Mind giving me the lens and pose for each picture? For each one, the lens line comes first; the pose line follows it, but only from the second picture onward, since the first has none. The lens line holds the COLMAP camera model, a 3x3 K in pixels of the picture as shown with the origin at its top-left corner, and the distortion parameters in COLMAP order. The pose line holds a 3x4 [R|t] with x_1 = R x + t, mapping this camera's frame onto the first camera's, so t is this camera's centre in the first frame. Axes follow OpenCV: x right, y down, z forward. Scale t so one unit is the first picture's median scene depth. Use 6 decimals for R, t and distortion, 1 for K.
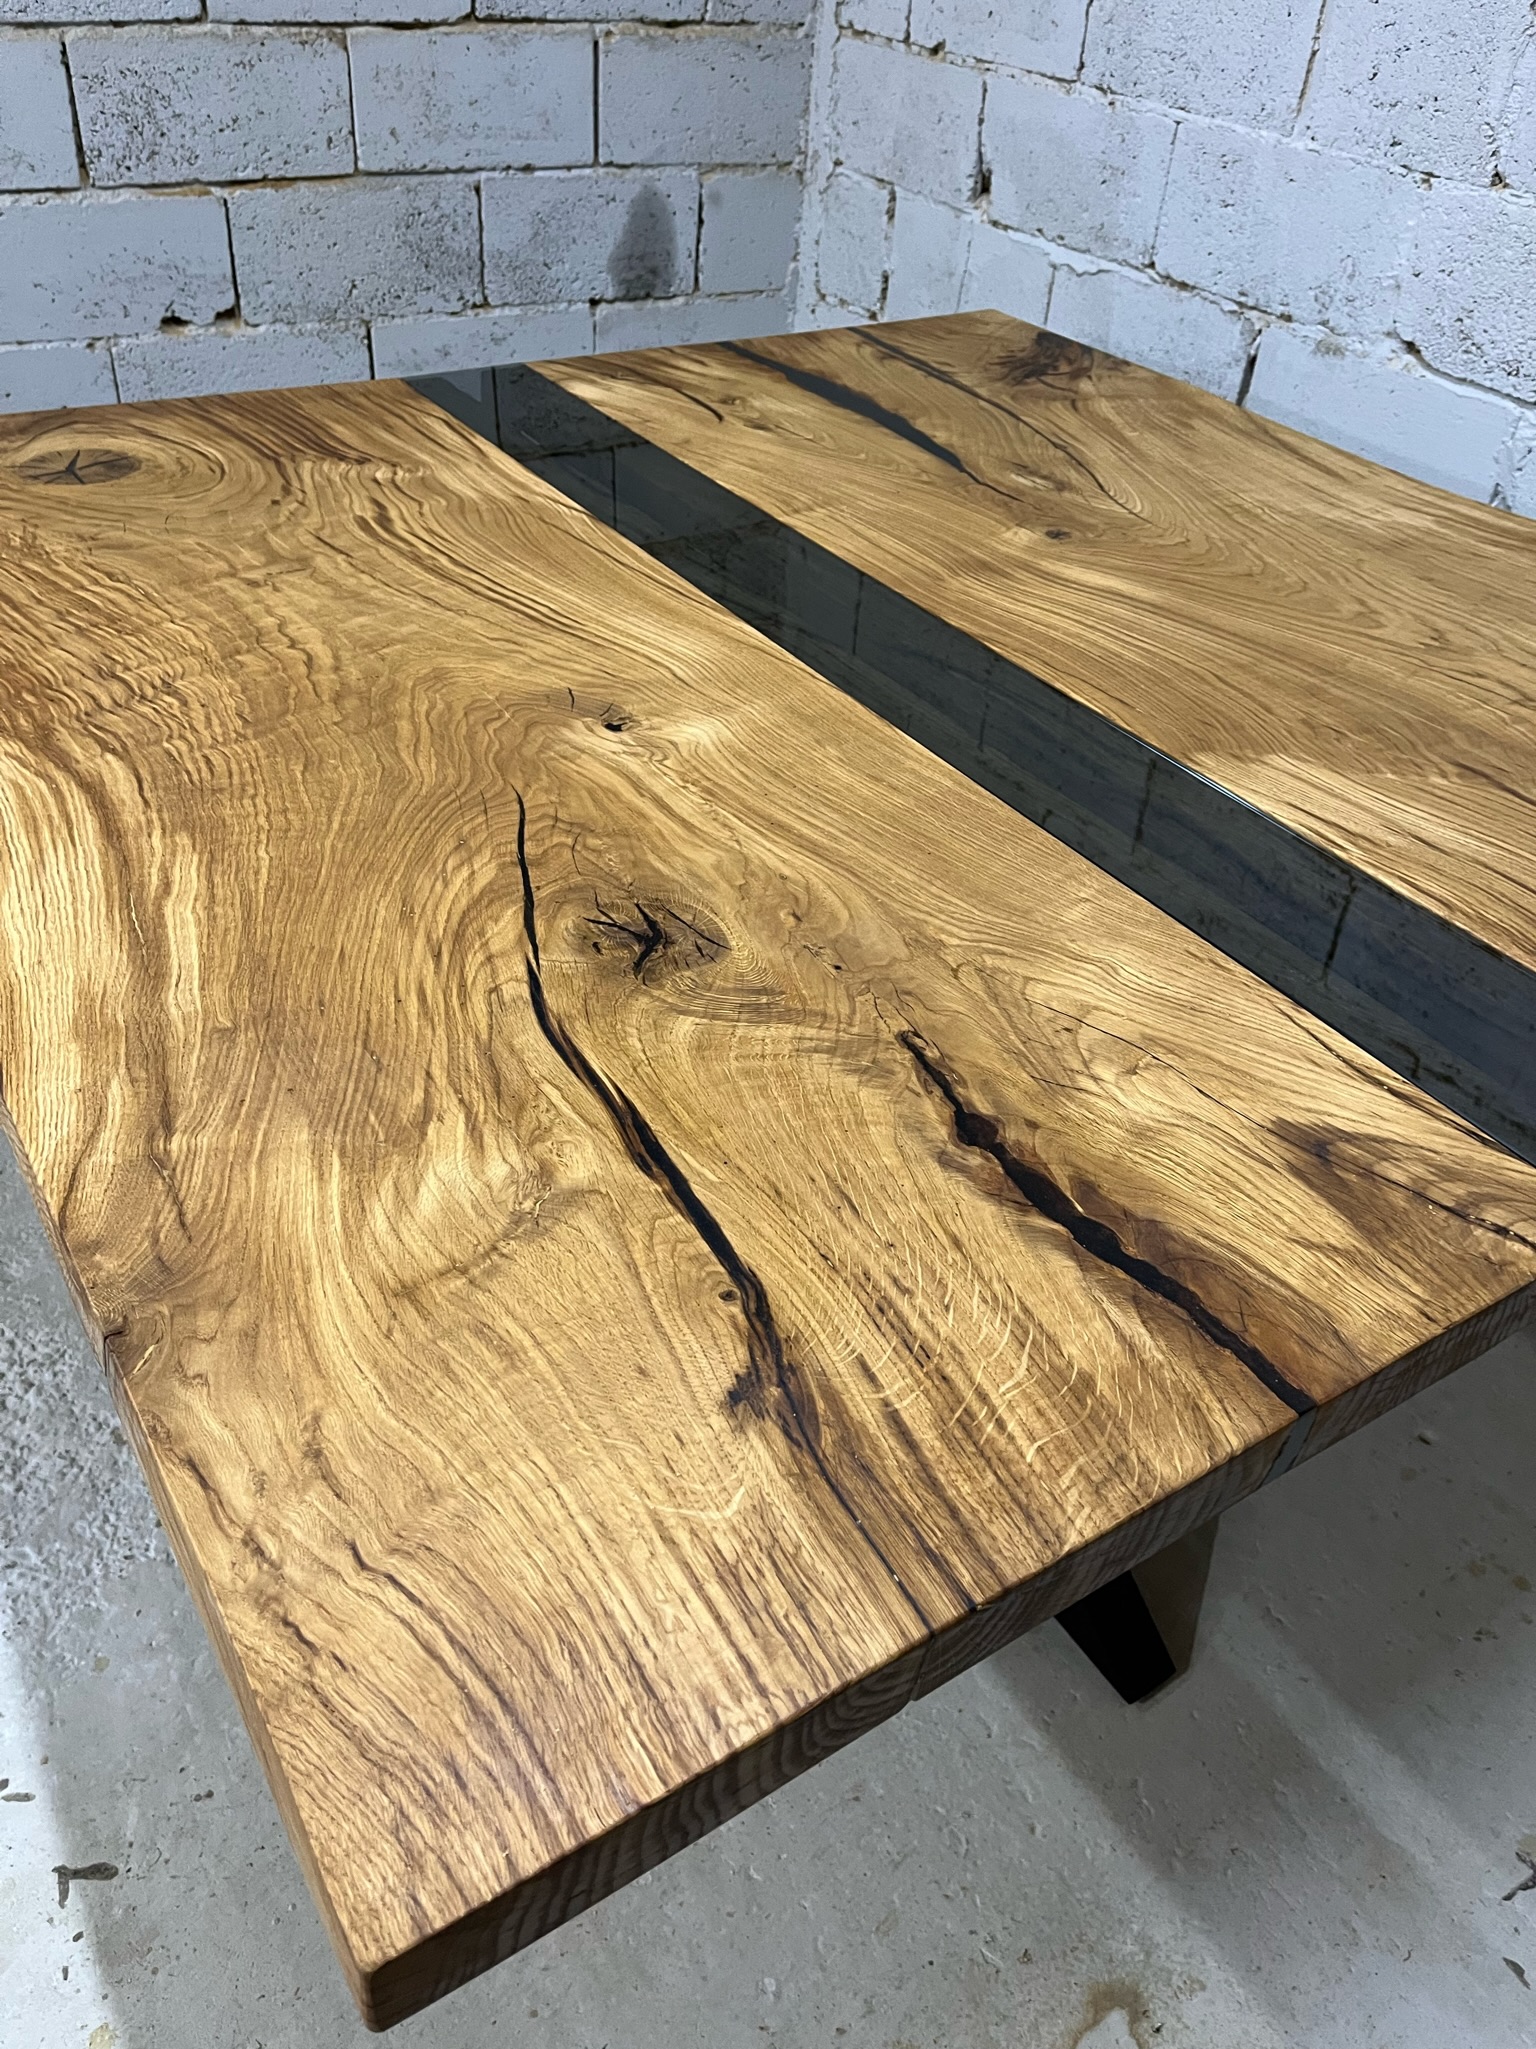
lens RADIAL K [[1576.8, 0, 737.2], [0, 1576.8, 1015.0], [0, 0, 1]] dist [0.061919, -0.096058]
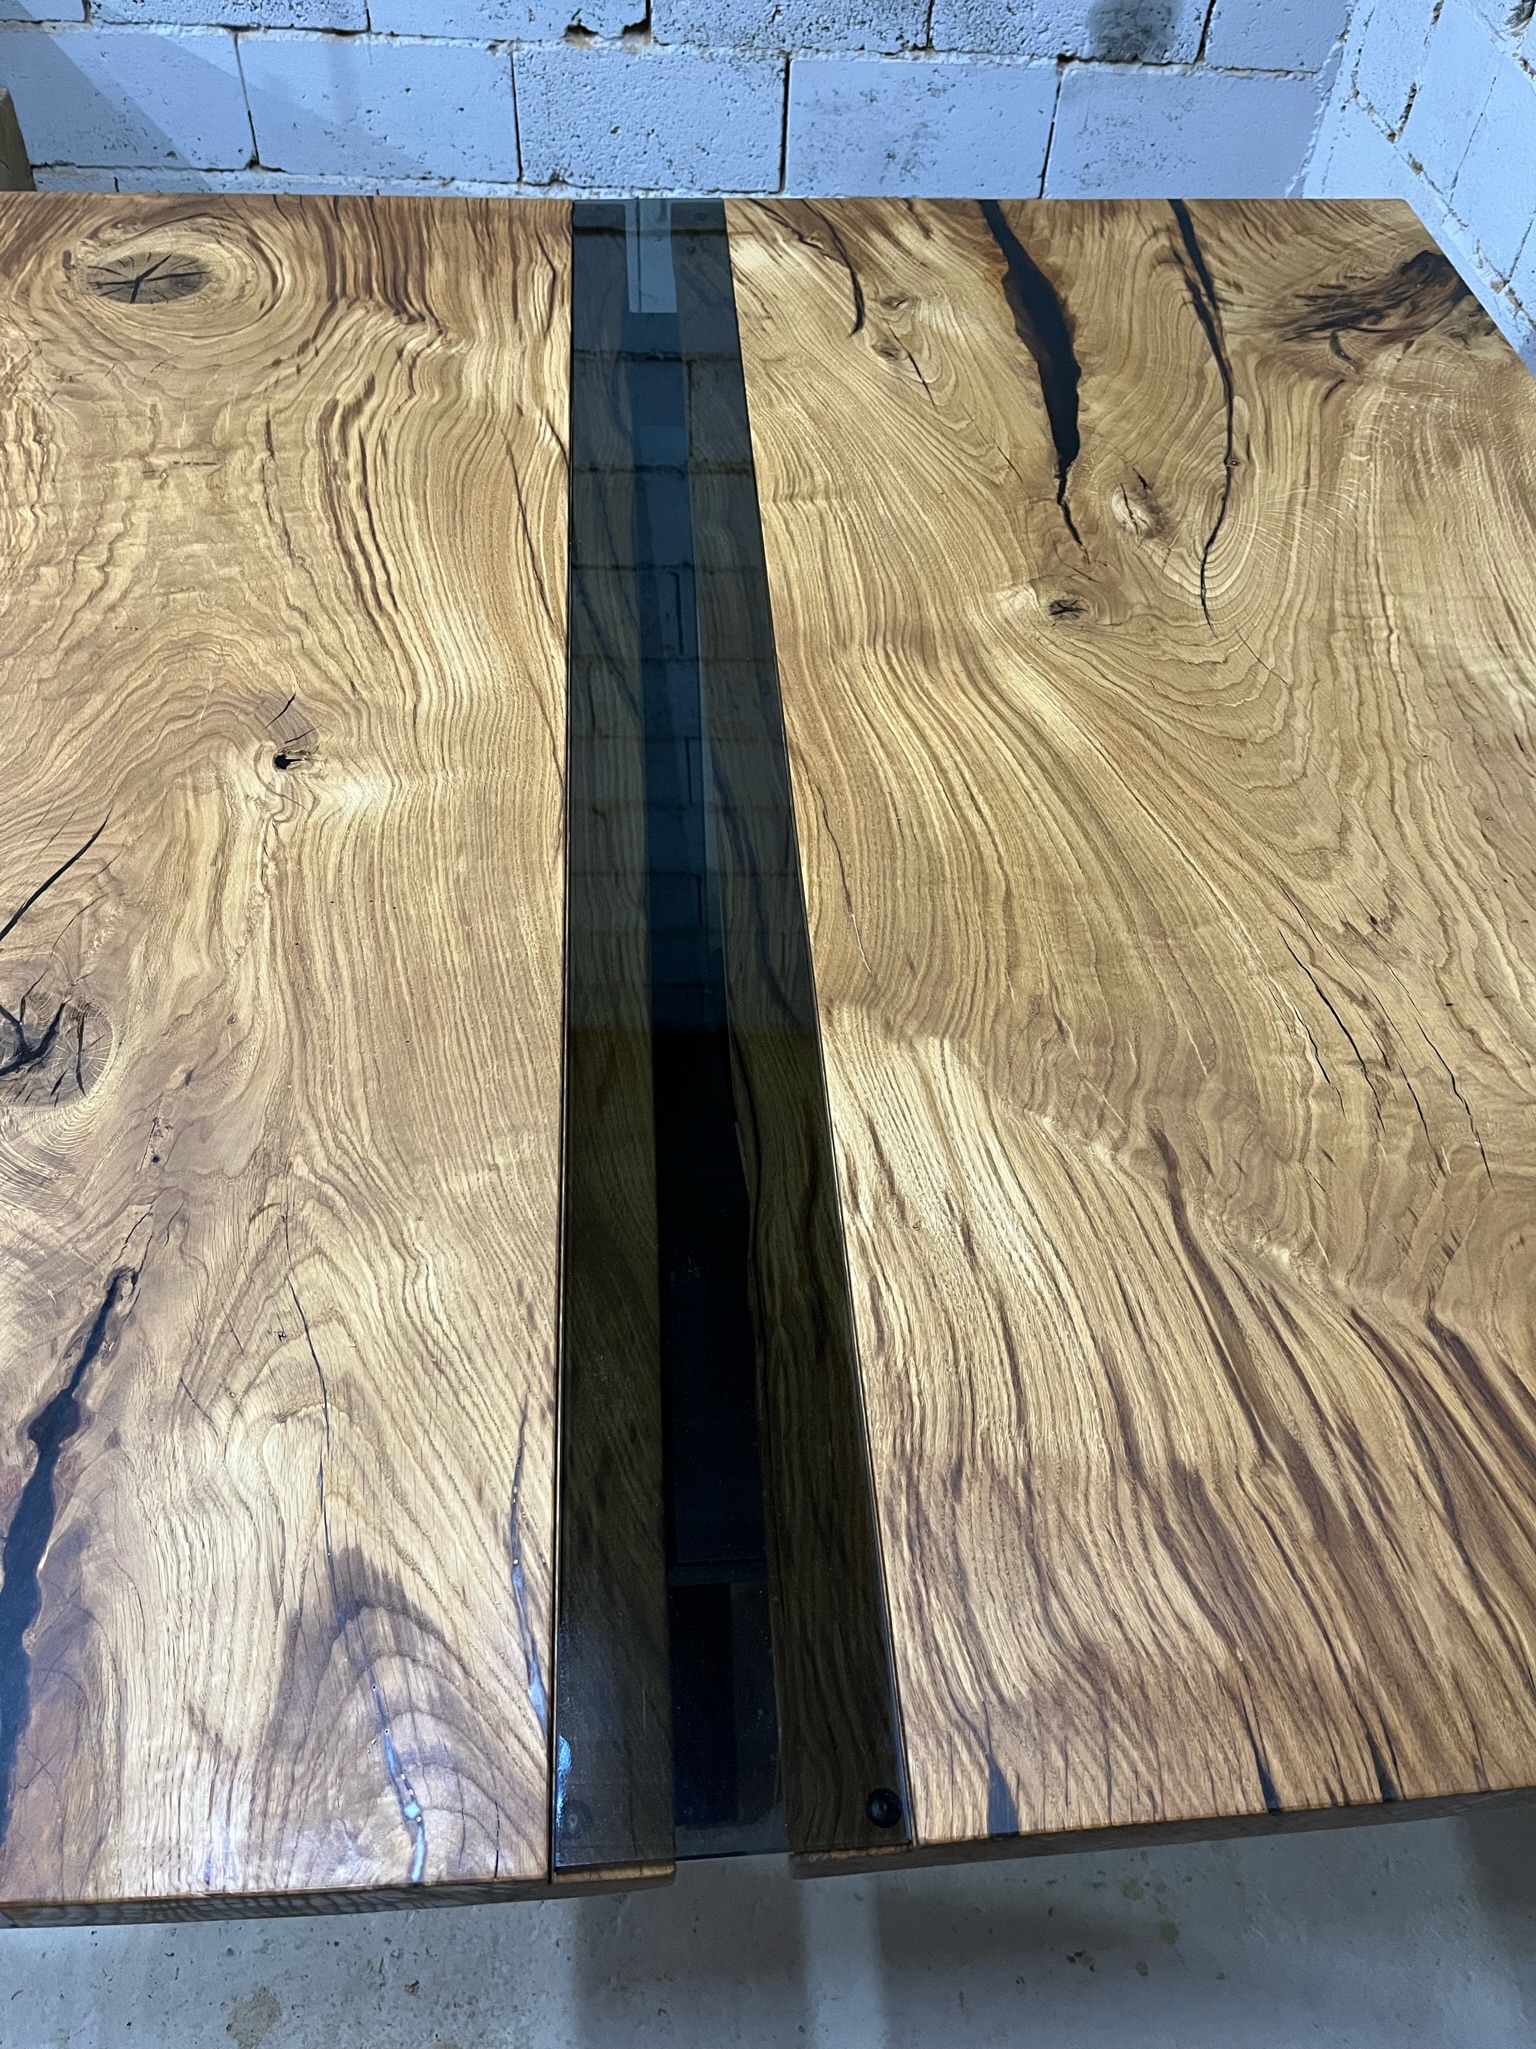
lens RADIAL K [[1576.8, 0, 739.2], [0, 1576.8, 994.4], [0, 0, 1]] dist [0.061919, -0.096058]
pose [[0.873701, 0.355242, -0.332340, 0.288512], [-0.279955, 0.925883, 0.253703, -0.204467], [0.397834, -0.128621, 0.908397, 0.129718]]
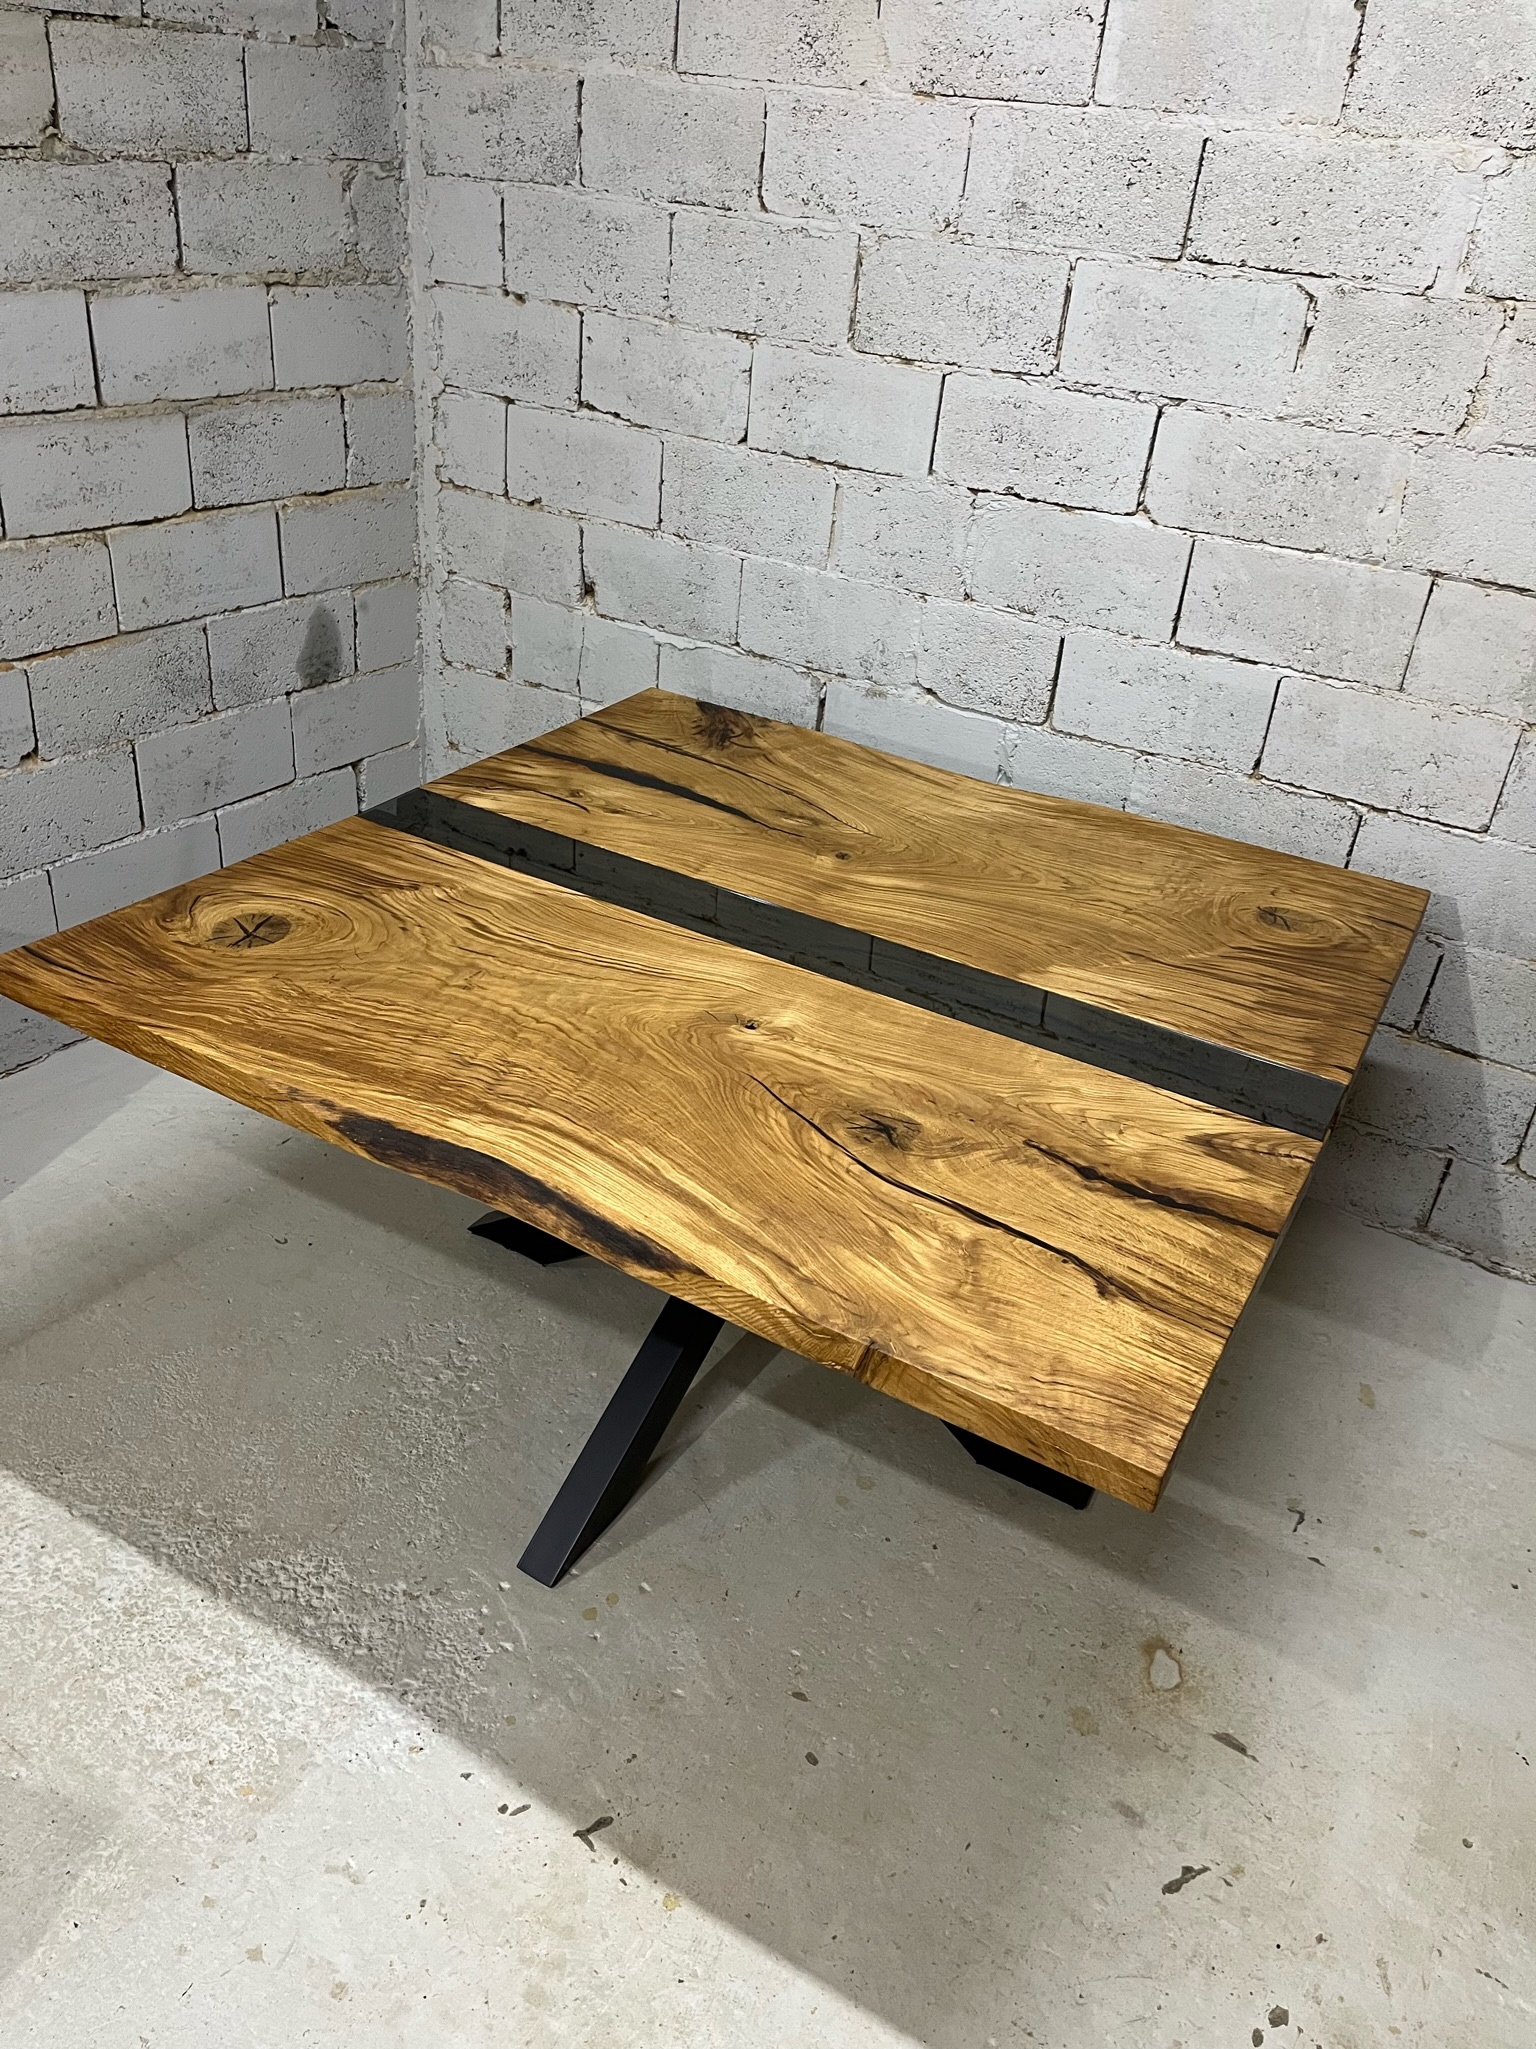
lens RADIAL K [[1576.8, 0, 759.4], [0, 1576.8, 1016.8], [0, 0, 1]] dist [0.061919, -0.096058]
pose [[0.886865, -0.213317, 0.409837, -0.437522], [0.254664, 0.965819, -0.048376, -0.058123], [-0.385508, 0.147274, 0.910875, -0.339594]]
